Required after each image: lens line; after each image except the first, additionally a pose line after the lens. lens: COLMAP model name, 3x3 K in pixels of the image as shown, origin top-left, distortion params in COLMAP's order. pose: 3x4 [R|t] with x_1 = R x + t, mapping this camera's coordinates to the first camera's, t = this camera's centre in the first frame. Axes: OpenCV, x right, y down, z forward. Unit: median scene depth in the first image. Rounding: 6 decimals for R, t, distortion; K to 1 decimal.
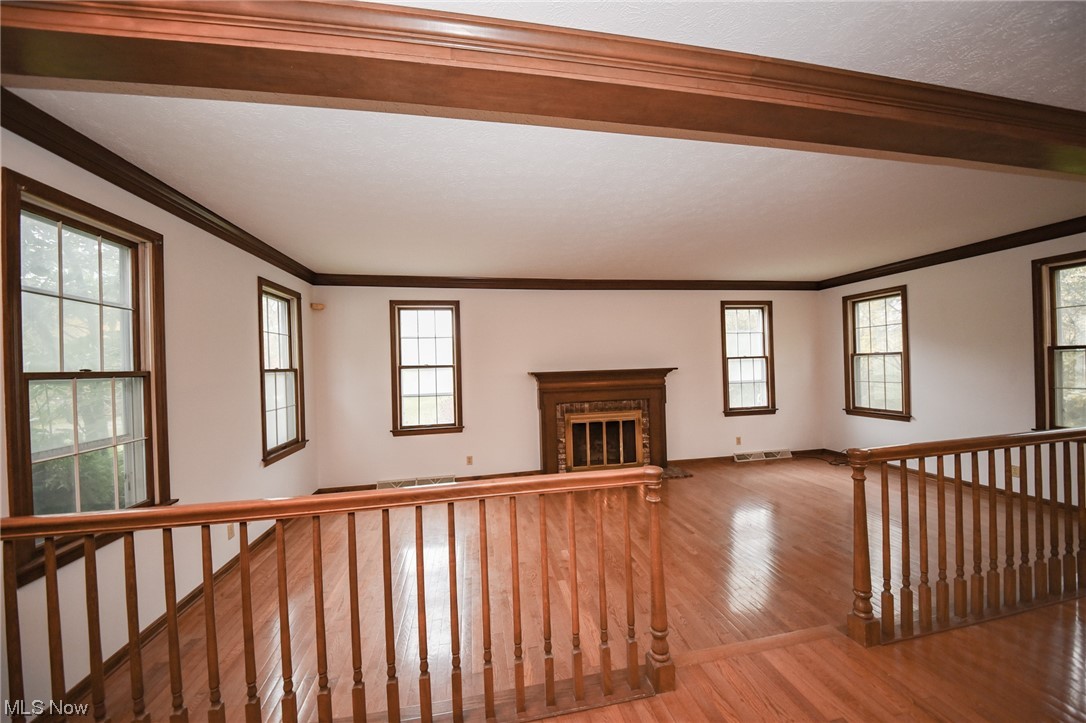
lens RADIAL K [[386.3, 0, 534.0], [0, 386.3, 364.5], [0, 0, 1]] dist [0.000979, -0.000401]
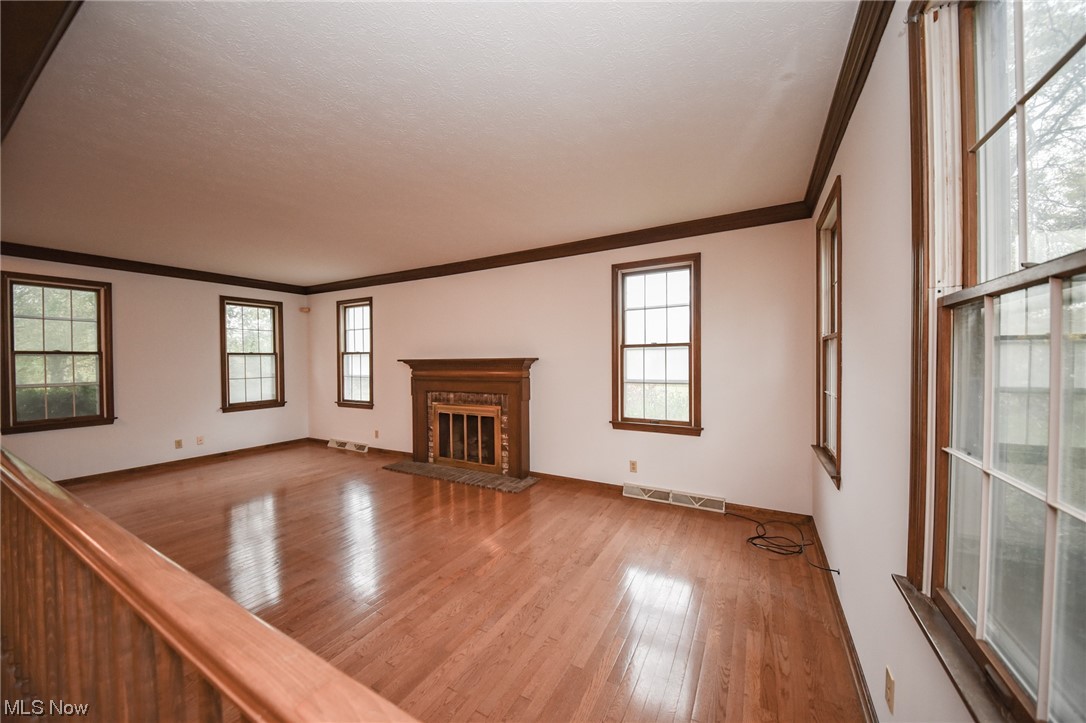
lens RADIAL K [[386.3, 0, 544.5], [0, 386.3, 359.7], [0, 0, 1]] dist [0.000979, -0.000401]
pose [[0.766016, 0.017477, -0.642584, 0.933569], [-0.014708, 0.999845, 0.009660, 0.004253], [0.642653, 0.002052, 0.766154, 0.415623]]
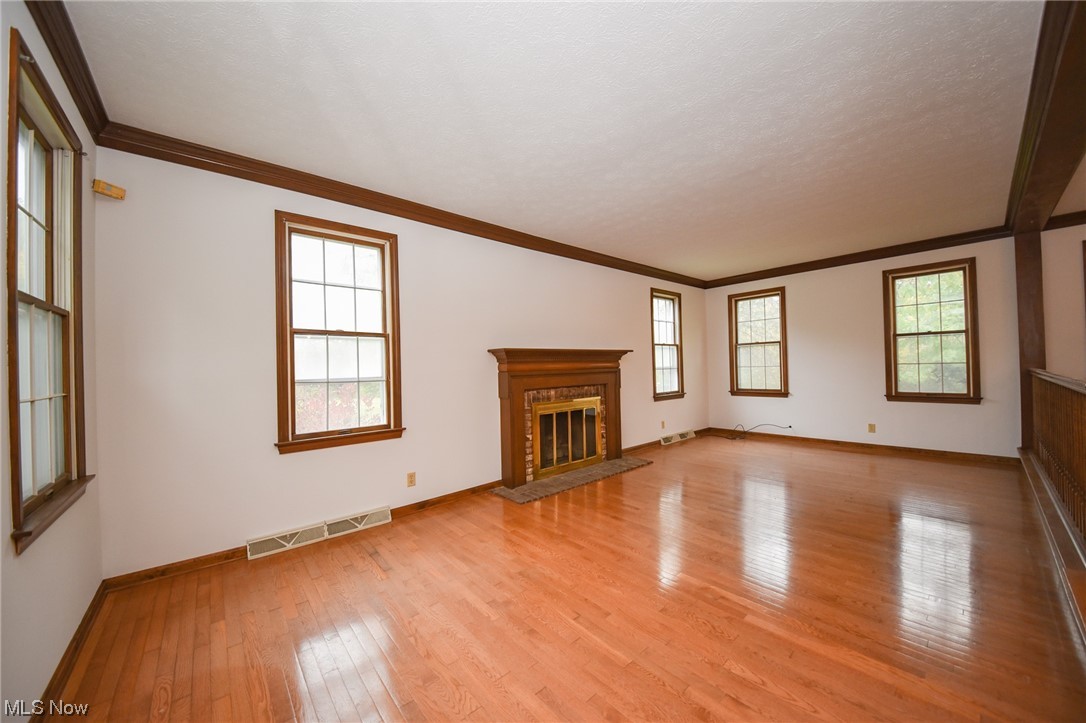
lens RADIAL K [[386.3, 0, 548.1], [0, 386.3, 364.3], [0, 0, 1]] dist [0.000979, -0.000401]
pose [[0.863437, 0.009997, 0.504357, -0.289169], [-0.004912, 0.999923, -0.011412, 0.056133], [-0.504432, 0.007376, 0.863420, 0.297955]]
